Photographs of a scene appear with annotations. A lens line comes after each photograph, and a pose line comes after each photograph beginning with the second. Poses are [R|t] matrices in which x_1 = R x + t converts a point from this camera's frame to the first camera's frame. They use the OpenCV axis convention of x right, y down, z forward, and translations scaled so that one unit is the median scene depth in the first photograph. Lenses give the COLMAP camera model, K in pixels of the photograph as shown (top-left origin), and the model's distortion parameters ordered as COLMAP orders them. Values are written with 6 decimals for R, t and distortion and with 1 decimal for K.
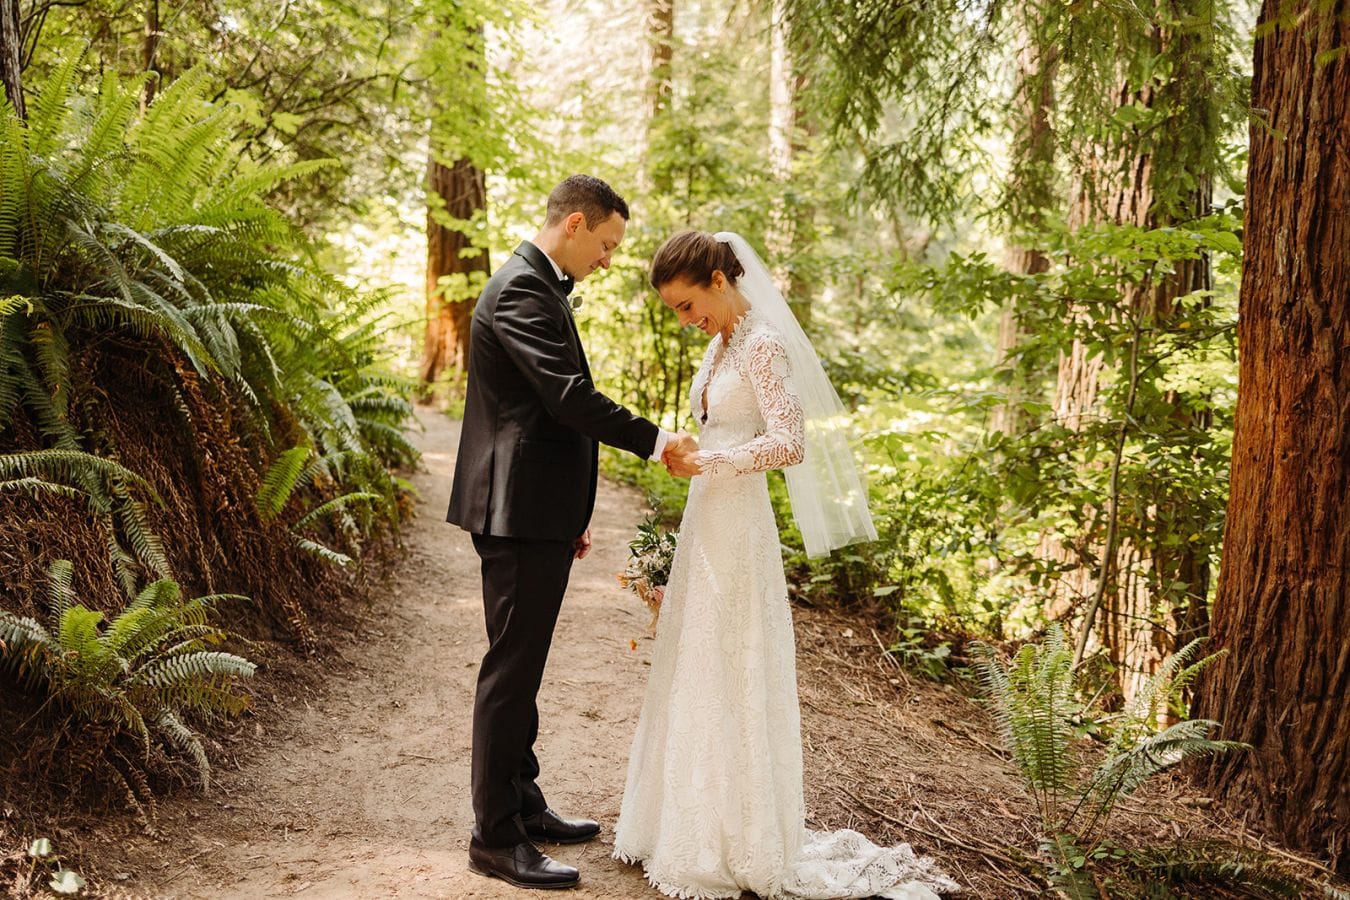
lens RADIAL K [[1348.8, 0, 674.0], [0, 1348.8, 448.3], [0, 0, 1]] dist [0.045425, 0.000000]
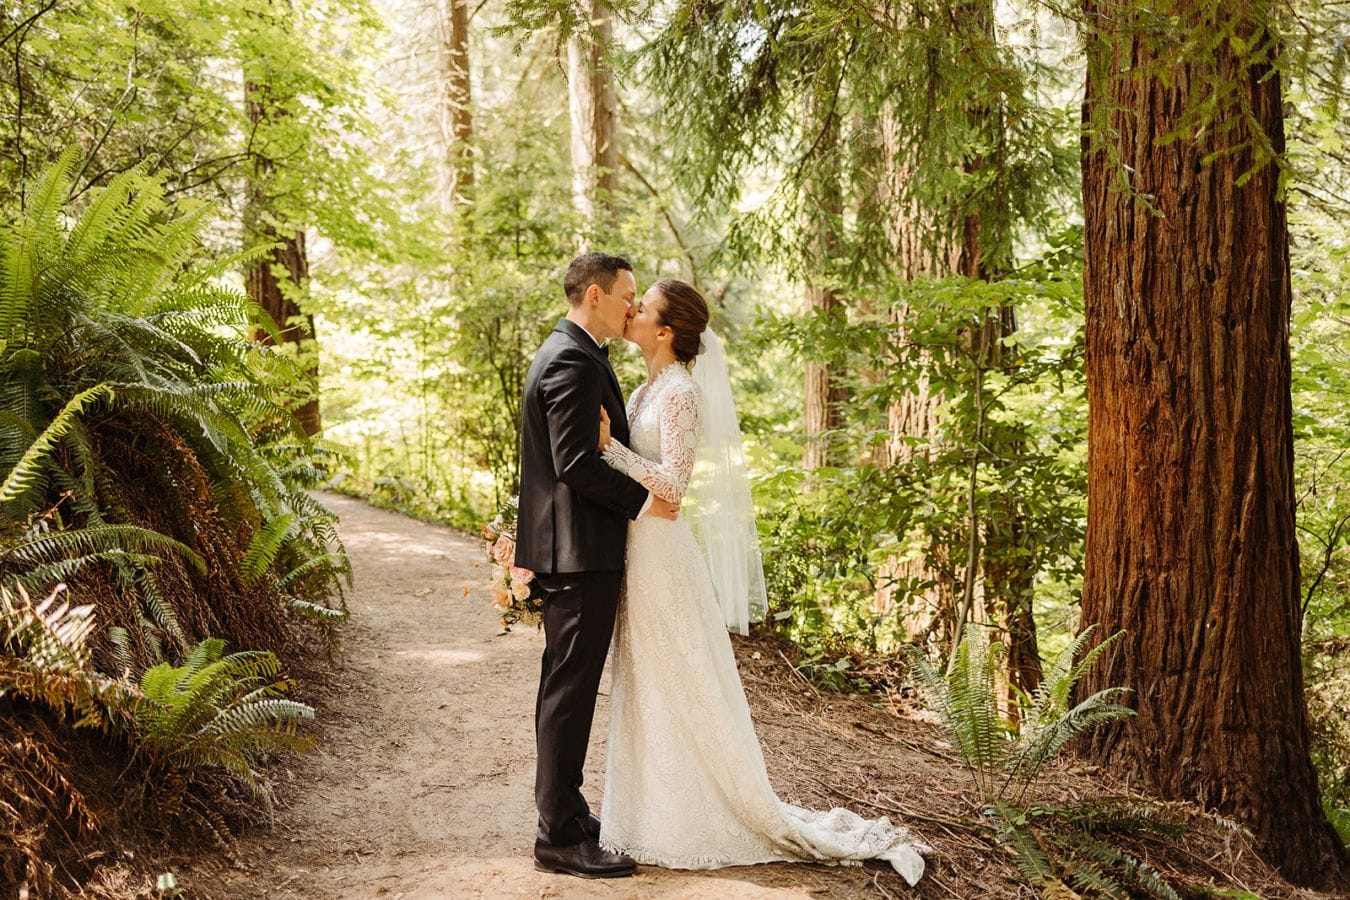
lens RADIAL K [[1348.8, 0, 676.0], [0, 1348.8, 447.4], [0, 0, 1]] dist [0.045425, 0.000000]
pose [[0.985489, -0.053742, 0.161005, -0.135135], [0.060086, 0.997587, -0.034792, 0.003376], [-0.158746, 0.043961, 0.986340, -0.103284]]
